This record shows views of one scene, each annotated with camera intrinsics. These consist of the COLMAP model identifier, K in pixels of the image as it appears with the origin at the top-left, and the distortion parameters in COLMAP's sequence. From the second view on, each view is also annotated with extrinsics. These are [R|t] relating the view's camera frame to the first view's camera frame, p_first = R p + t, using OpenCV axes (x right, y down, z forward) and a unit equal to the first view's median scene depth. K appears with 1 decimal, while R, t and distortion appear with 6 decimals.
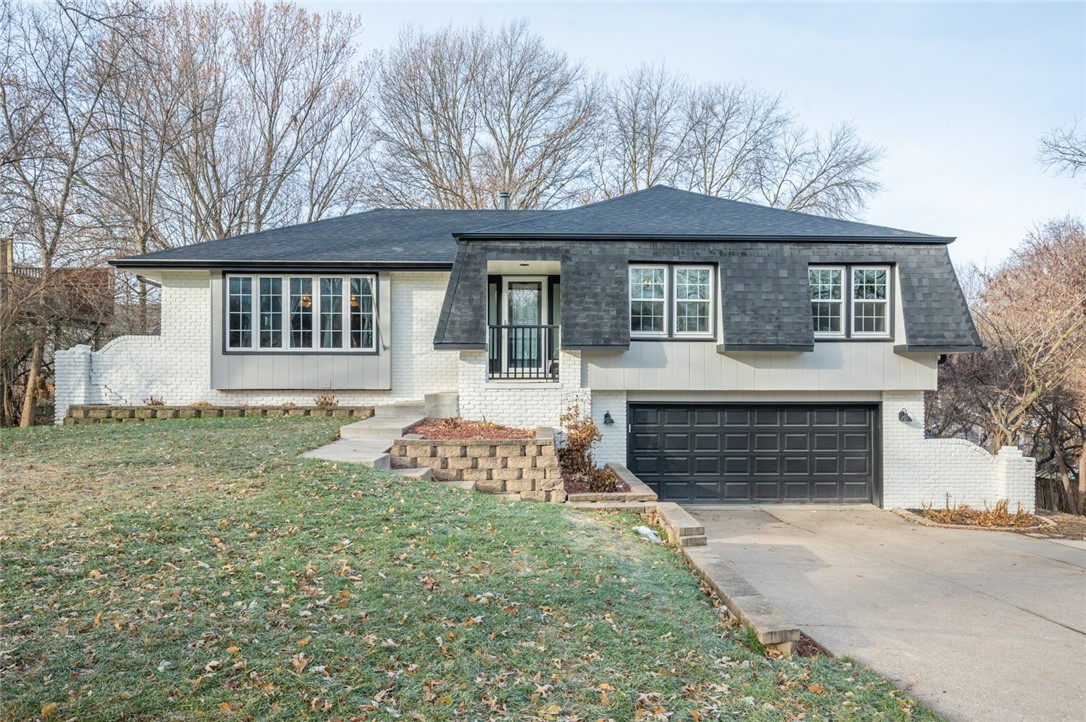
lens RADIAL K [[678.2, 0, 539.8], [0, 678.2, 381.6], [0, 0, 1]] dist [0.003707, -0.001116]
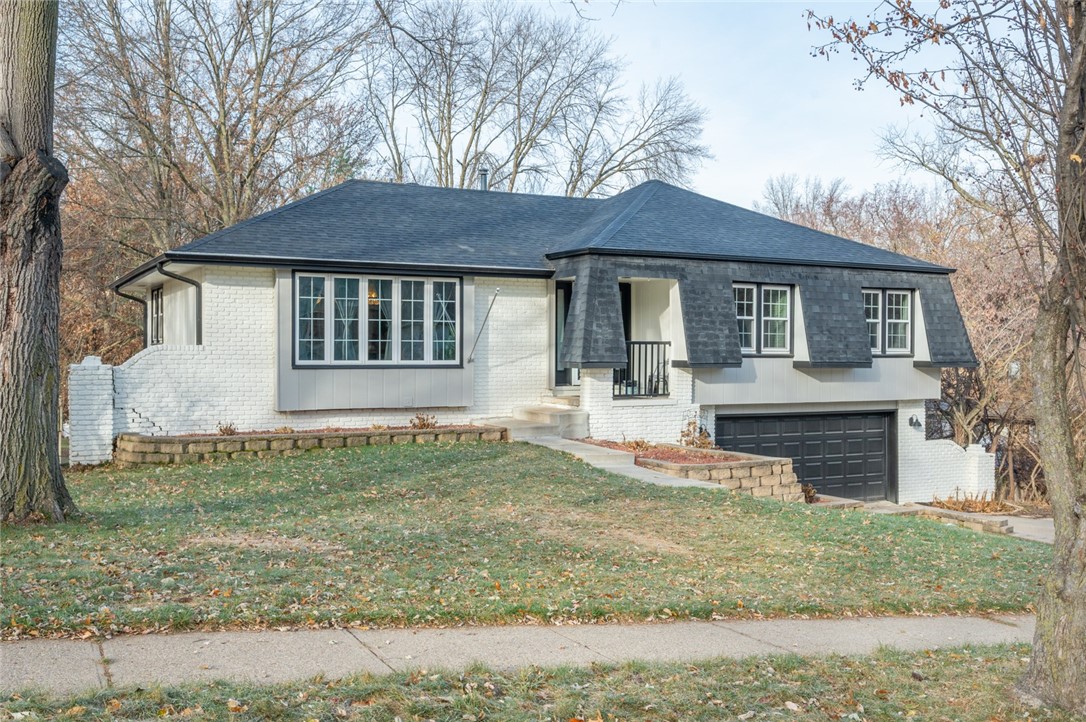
lens RADIAL K [[945.8, 0, 543.3], [0, 945.8, 360.4], [0, 0, 1]] dist [0.010824, -0.001206]
pose [[0.910923, 0.000013, 0.412577, -0.712832], [-0.003058, 0.999973, 0.006719, -0.063379], [-0.412566, -0.007382, 0.910898, -0.198038]]
